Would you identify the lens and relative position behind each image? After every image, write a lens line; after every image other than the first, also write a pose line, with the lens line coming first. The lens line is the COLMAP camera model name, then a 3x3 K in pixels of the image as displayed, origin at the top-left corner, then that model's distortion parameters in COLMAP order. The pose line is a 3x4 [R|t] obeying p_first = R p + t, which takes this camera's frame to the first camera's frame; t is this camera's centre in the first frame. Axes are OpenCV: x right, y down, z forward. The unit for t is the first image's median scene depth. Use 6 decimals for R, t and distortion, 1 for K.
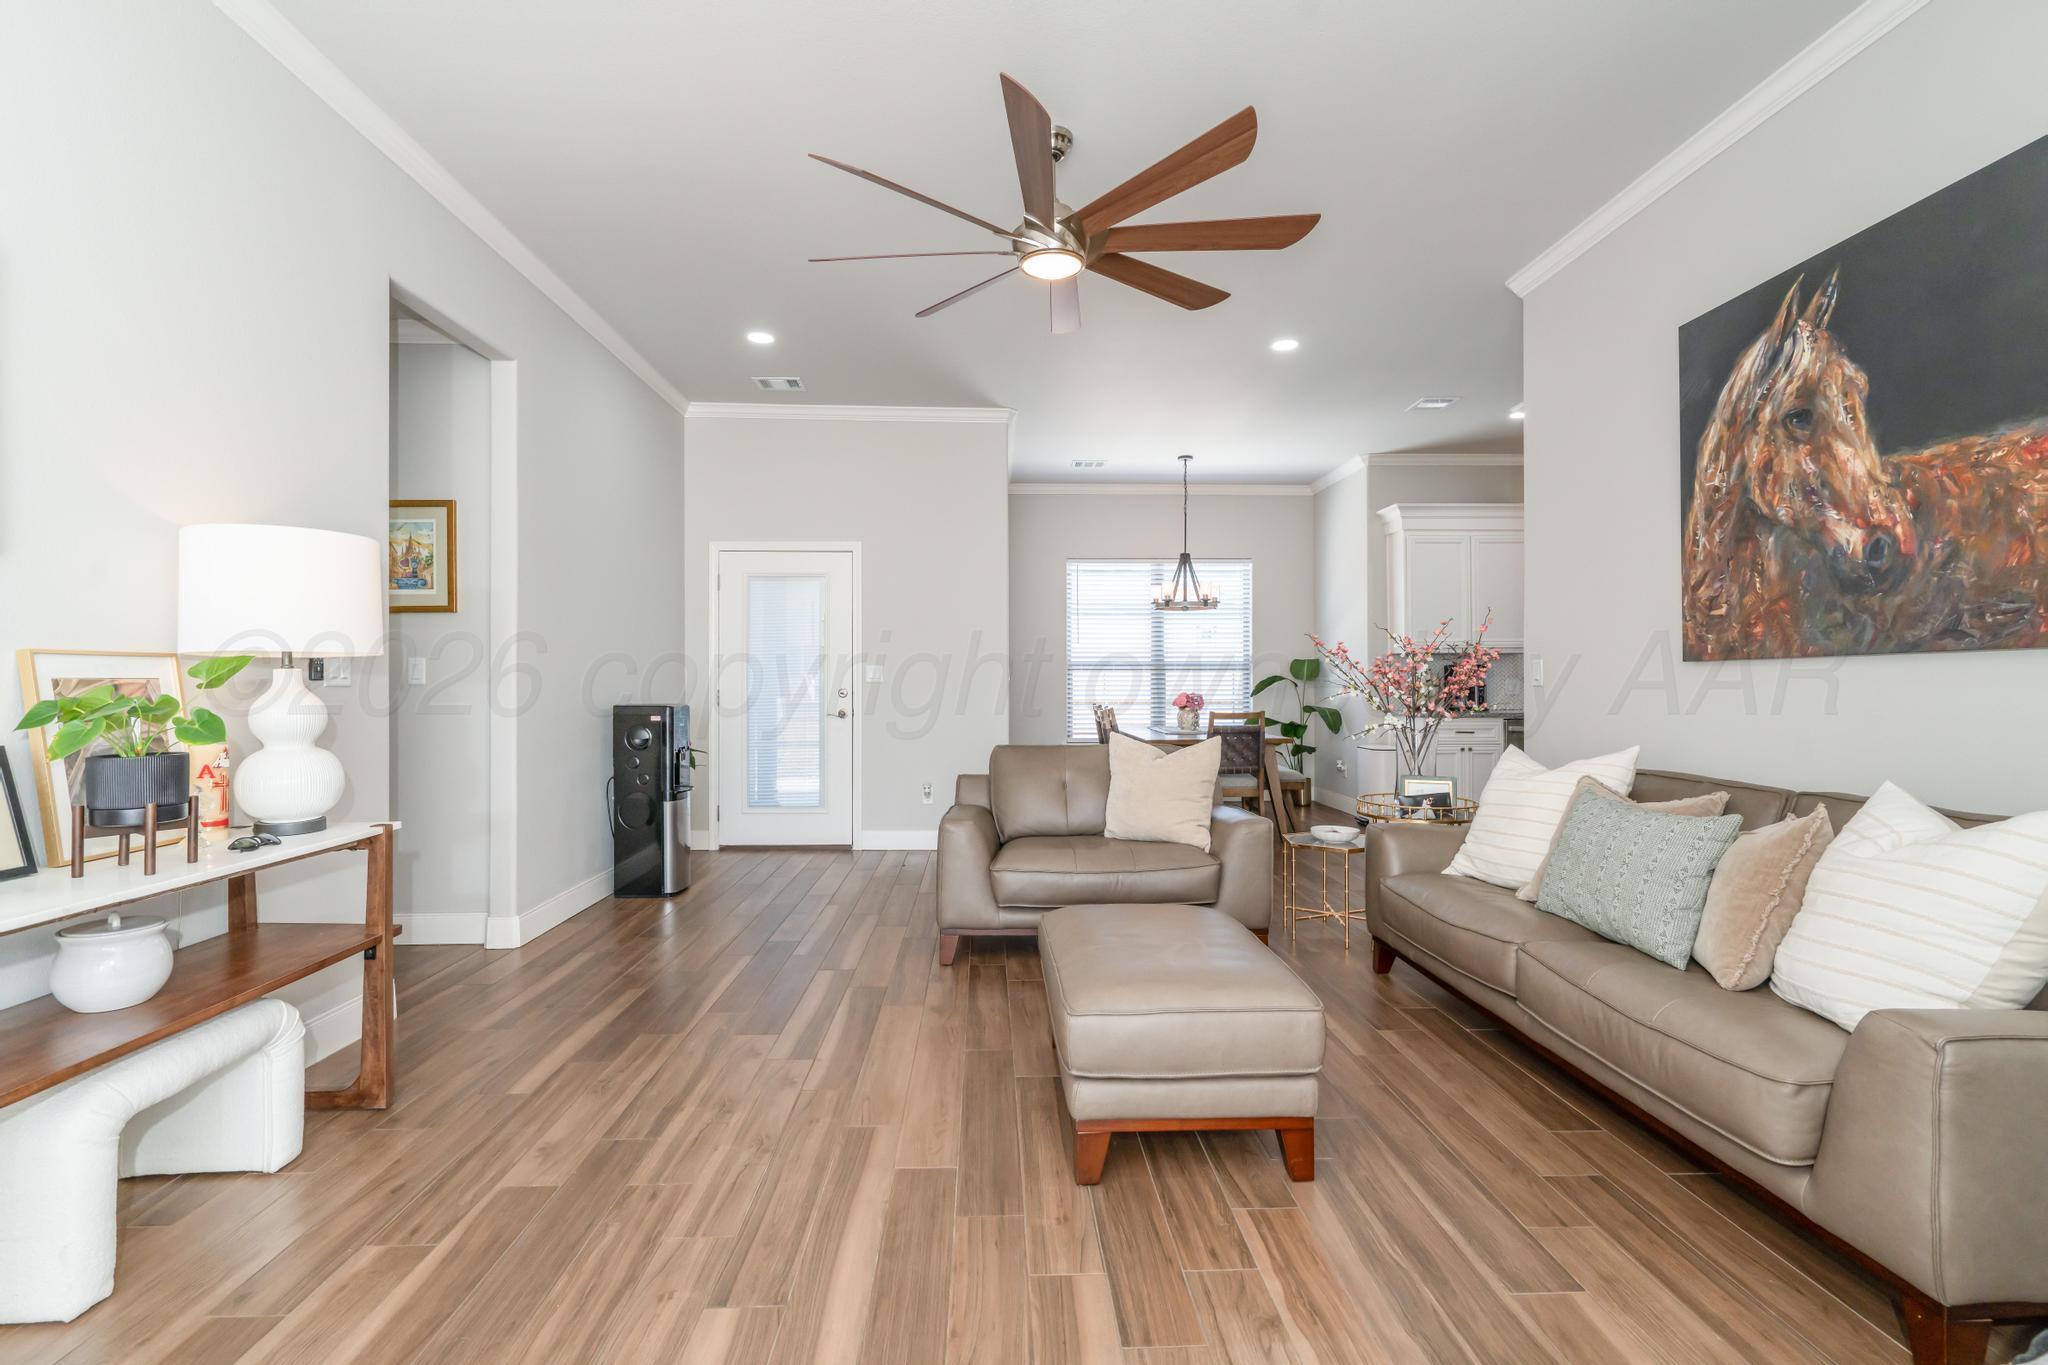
lens RADIAL K [[931.8, 0, 1019.0], [0, 931.8, 683.4], [0, 0, 1]] dist [-0.005707, 0.001381]
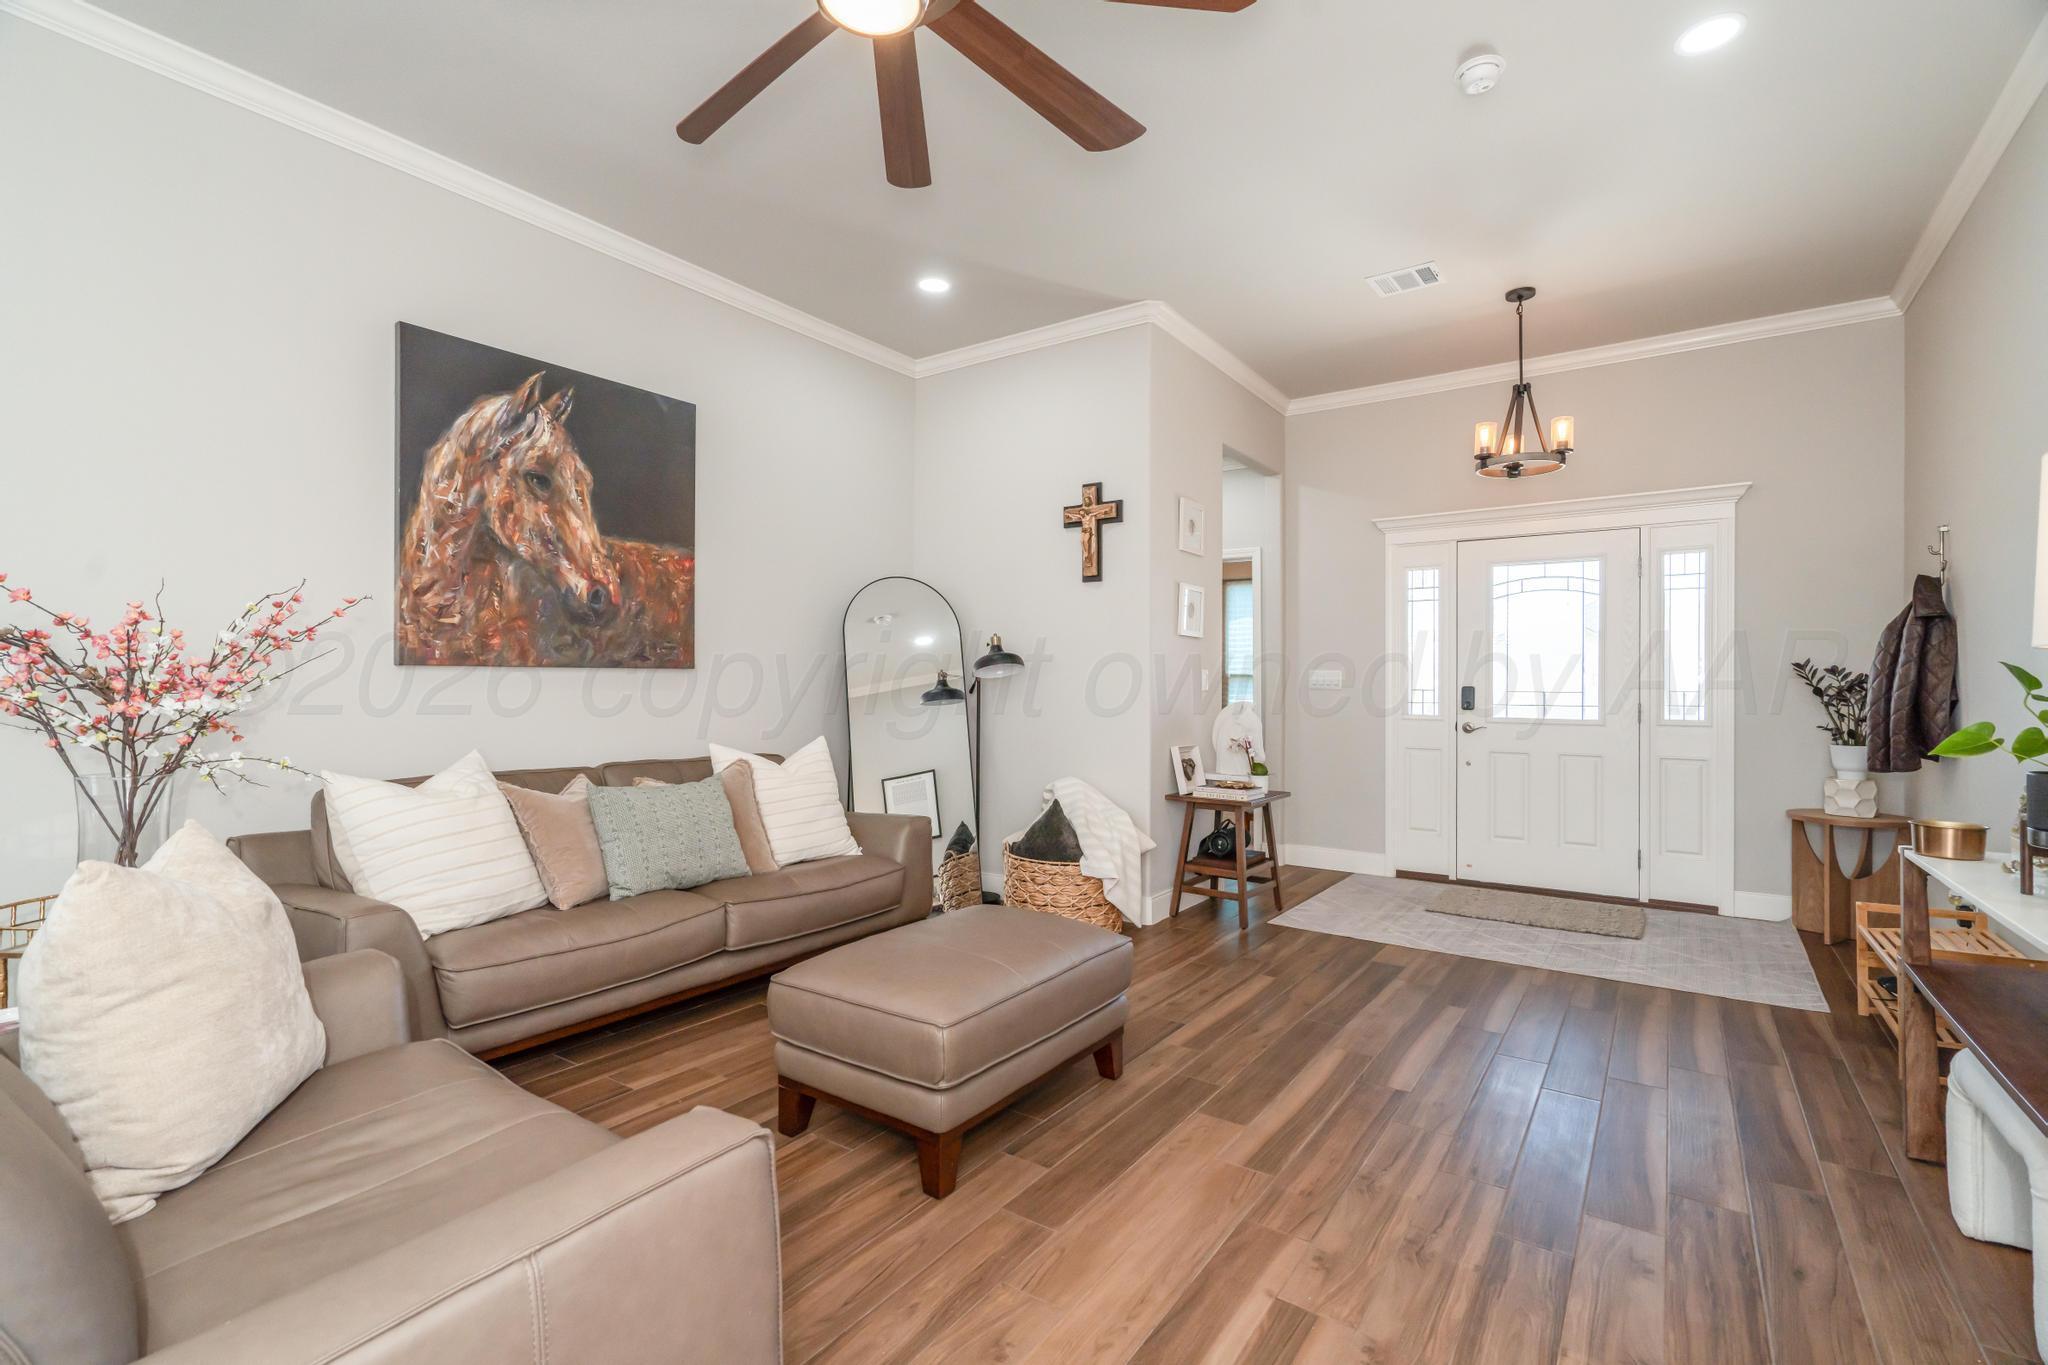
lens RADIAL K [[931.8, 0, 1020.9], [0, 931.8, 682.8], [0, 0, 1]] dist [-0.005707, 0.001381]
pose [[-0.800385, 0.000019, 0.599486, -0.471614], [-0.002458, 0.999991, -0.003313, -0.003399], [-0.599481, -0.004126, -0.800378, 1.658298]]
